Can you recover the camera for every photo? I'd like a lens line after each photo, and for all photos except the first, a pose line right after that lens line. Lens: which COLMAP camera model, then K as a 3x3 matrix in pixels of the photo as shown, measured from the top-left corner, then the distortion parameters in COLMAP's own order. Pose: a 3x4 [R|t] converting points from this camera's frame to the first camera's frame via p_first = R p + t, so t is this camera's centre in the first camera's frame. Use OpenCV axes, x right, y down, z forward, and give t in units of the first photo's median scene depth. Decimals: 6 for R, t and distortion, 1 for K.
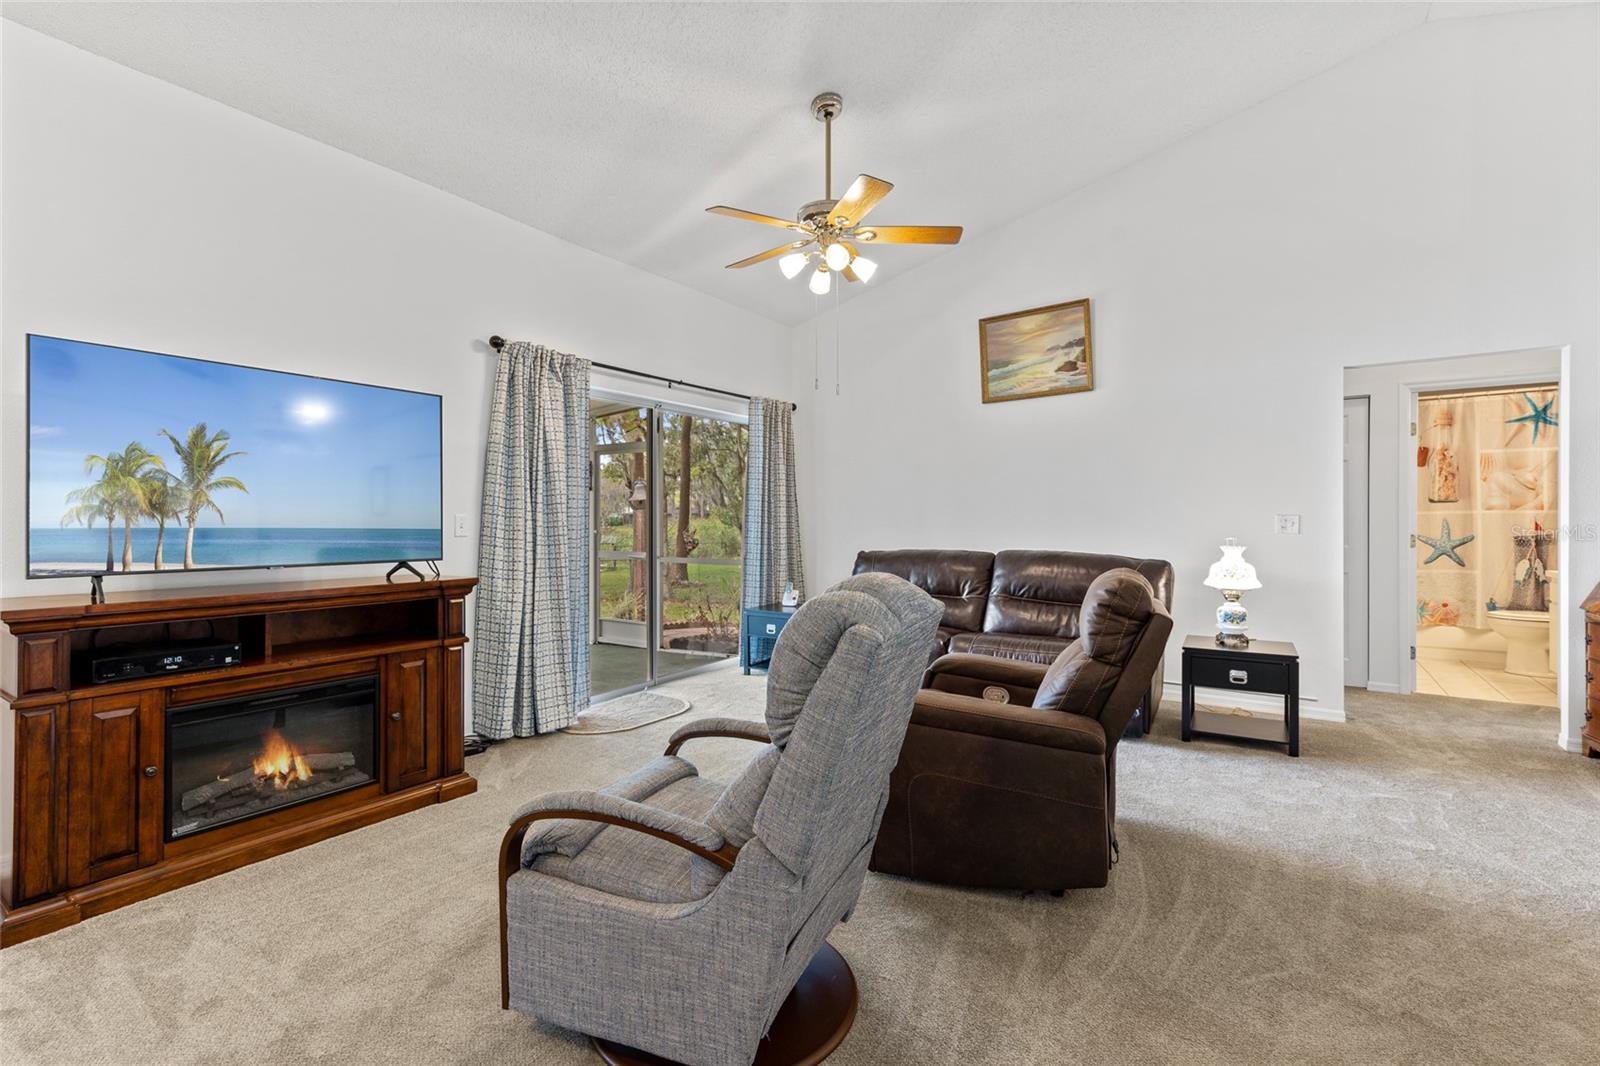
lens RADIAL K [[728.0, 0, 797.0], [0, 728.0, 519.9], [0, 0, 1]] dist [0.004402, 0.001879]
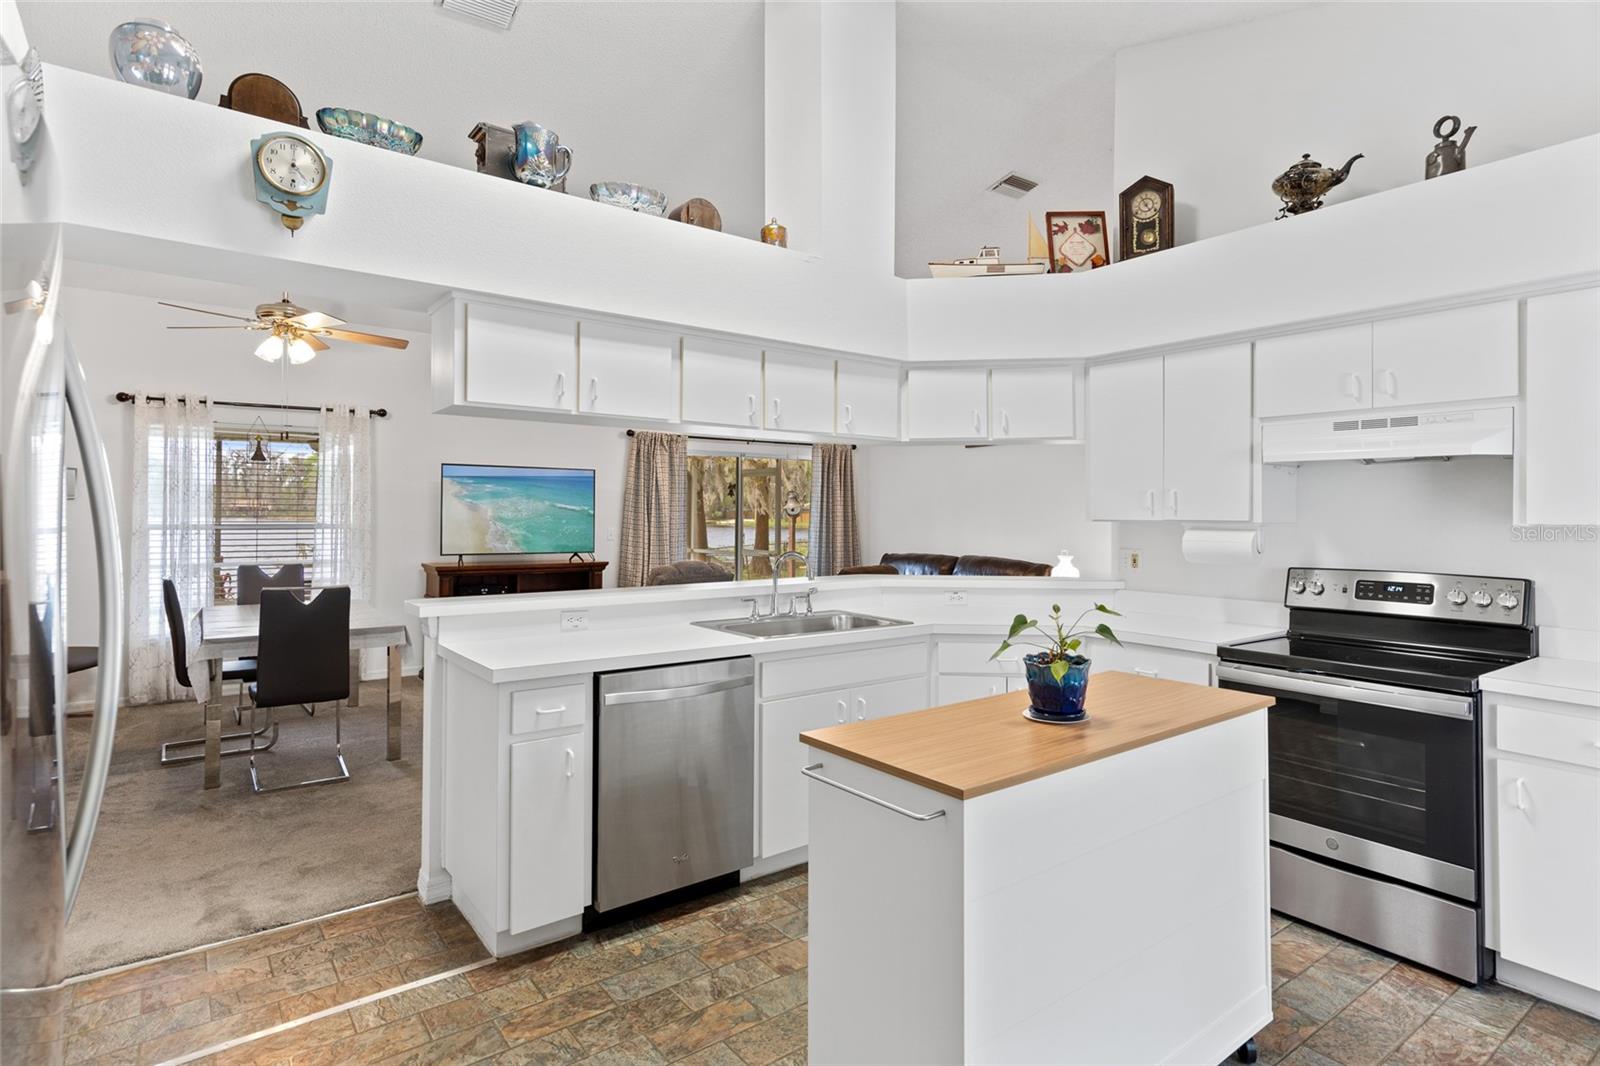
lens RADIAL K [[838.8, 0, 811.0], [0, 838.8, 506.7], [0, 0, 1]] dist [0.007089, 0.002343]
pose [[0.947284, 0.006237, -0.320334, 0.833714], [-0.009022, 0.999933, -0.007210, -0.060260], [0.320267, 0.009720, 0.947277, -1.014868]]
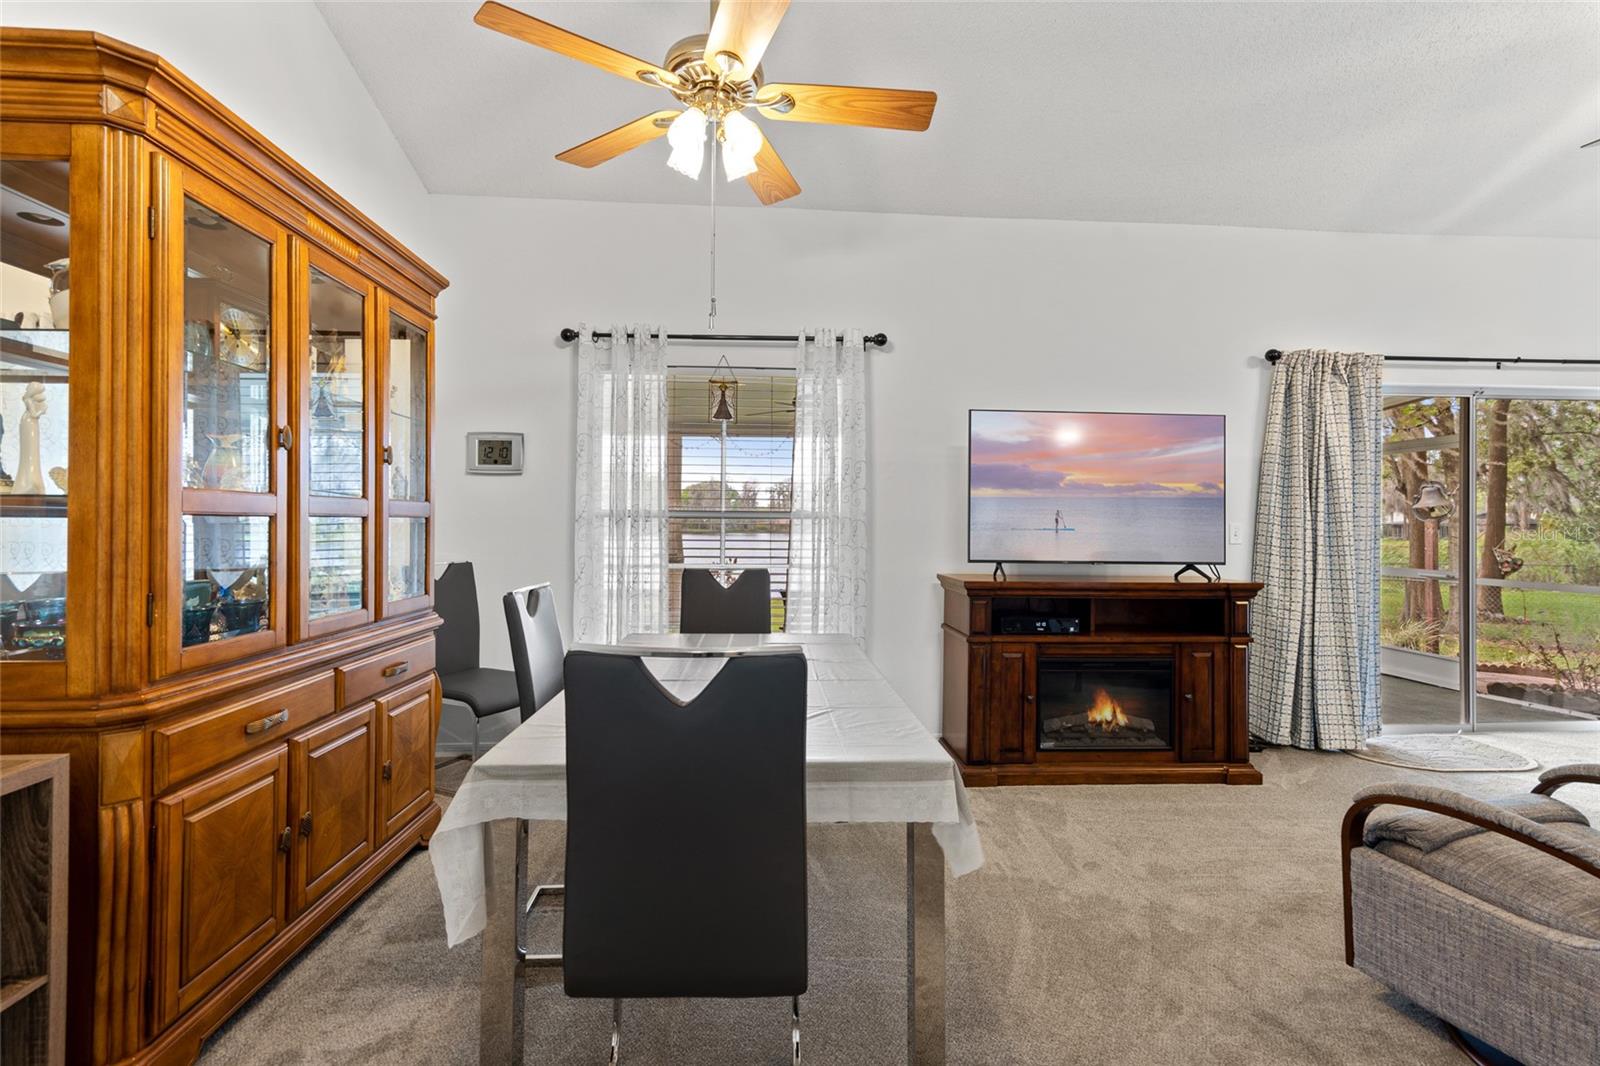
lens RADIAL K [[728.0, 0, 794.6], [0, 728.0, 518.7], [0, 0, 1]] dist [0.004402, 0.001879]
pose [[0.613802, -0.001968, -0.789457, -0.018148], [-0.009600, 0.999904, -0.009957, 0.002912], [0.789401, 0.013690, 0.613725, -0.192937]]
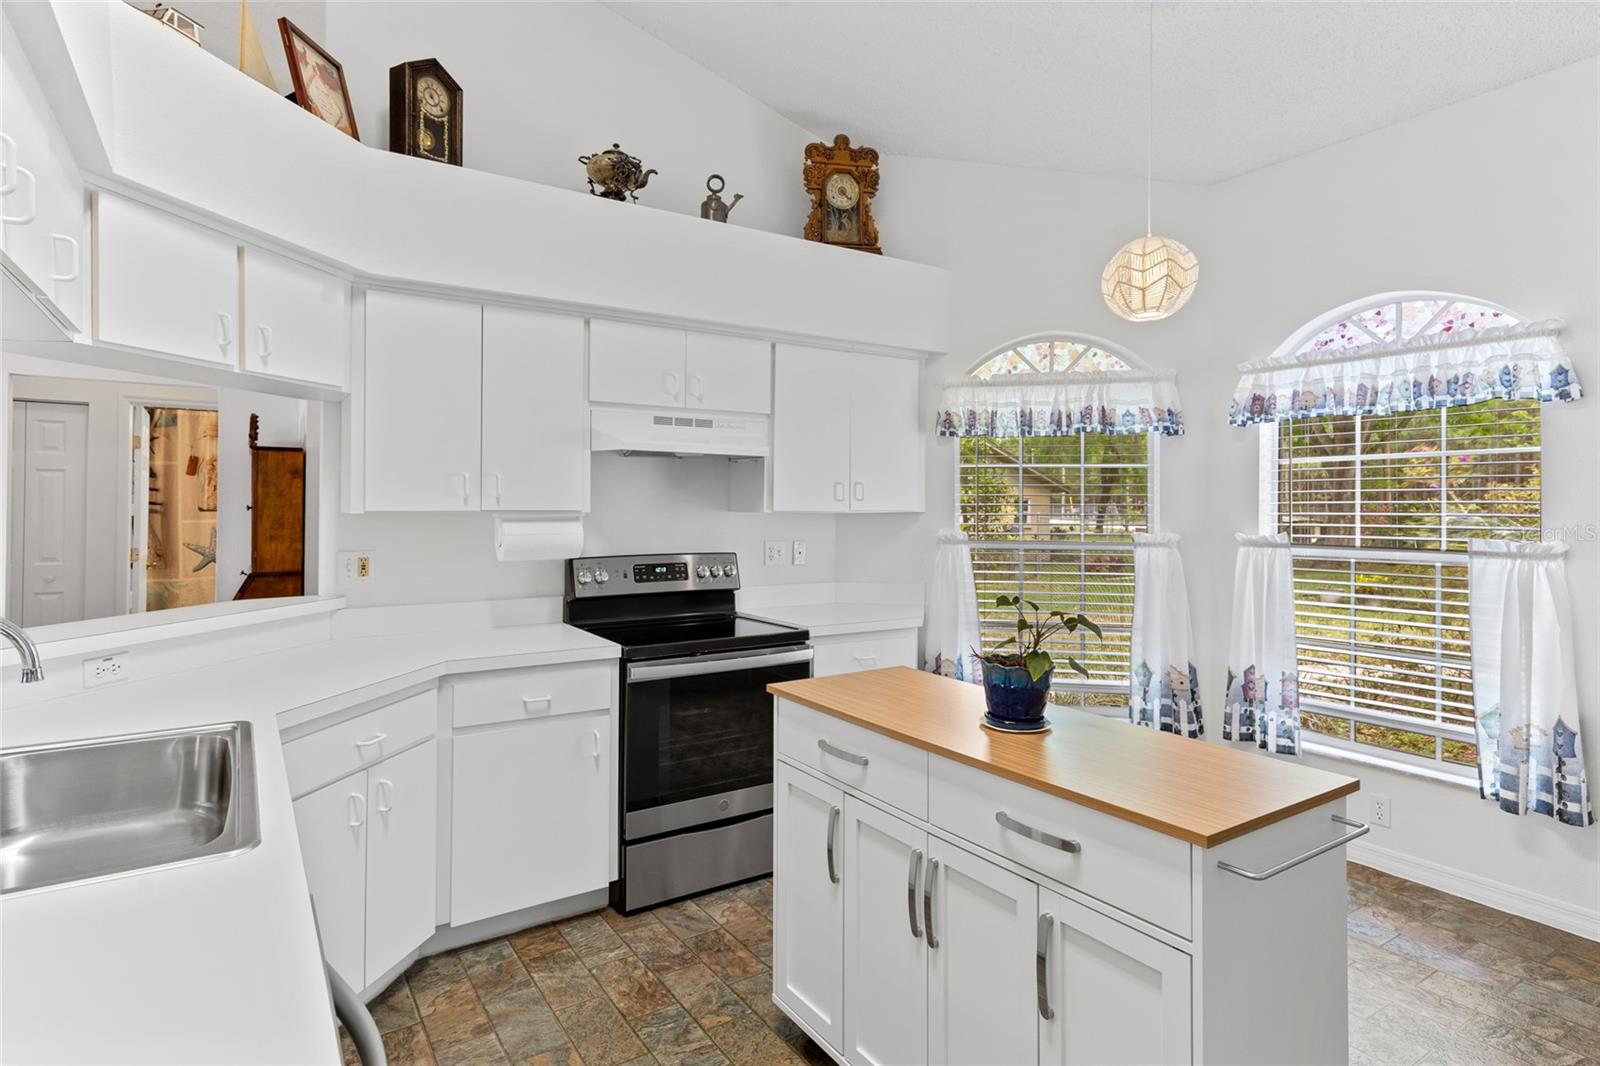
lens RADIAL K [[838.8, 0, 794.8], [0, 838.8, 502.9], [0, 0, 1]] dist [0.007089, 0.002343]
pose [[0.382709, 0.009690, 0.923818, 0.195176], [-0.004011, 0.999953, -0.008827, -0.056071], [-0.923860, -0.000327, 0.382729, -0.428464]]
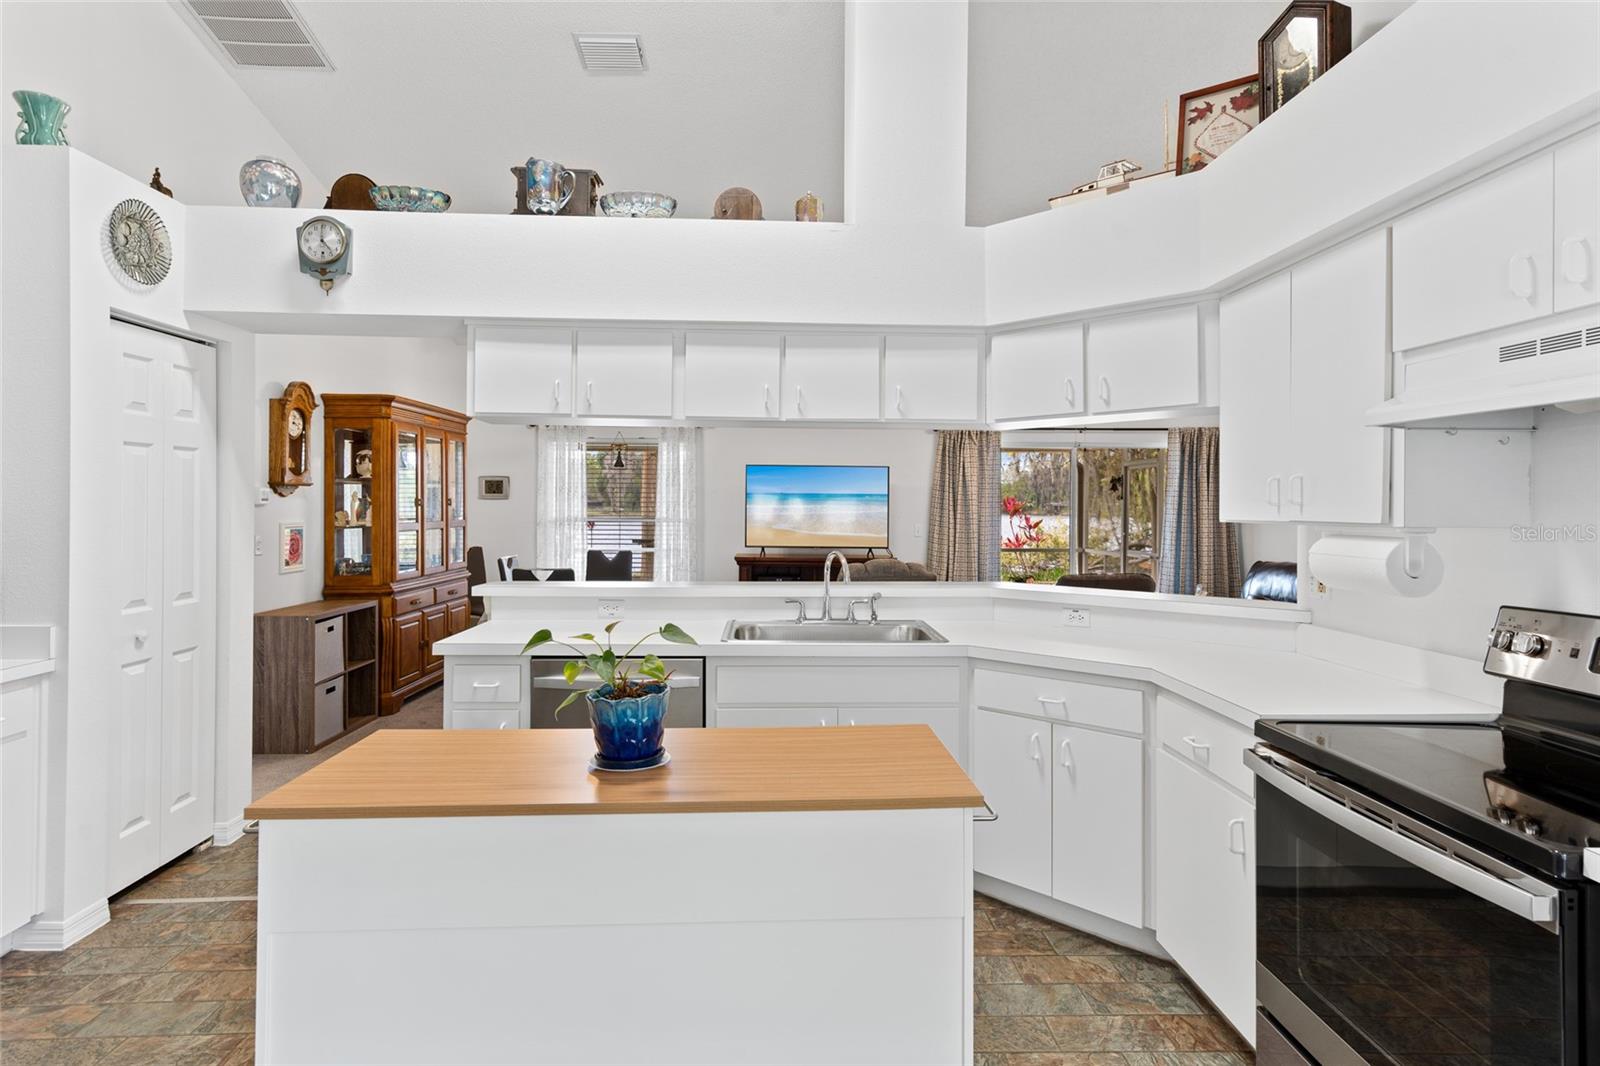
lens RADIAL K [[838.8, 0, 800.9], [0, 838.8, 509.3], [0, 0, 1]] dist [0.007089, 0.002343]
pose [[0.583581, 0.009863, -0.811995, 1.288861], [-0.009231, 0.999942, 0.005511, -0.065534], [0.812003, 0.004280, 0.583638, -0.561473]]
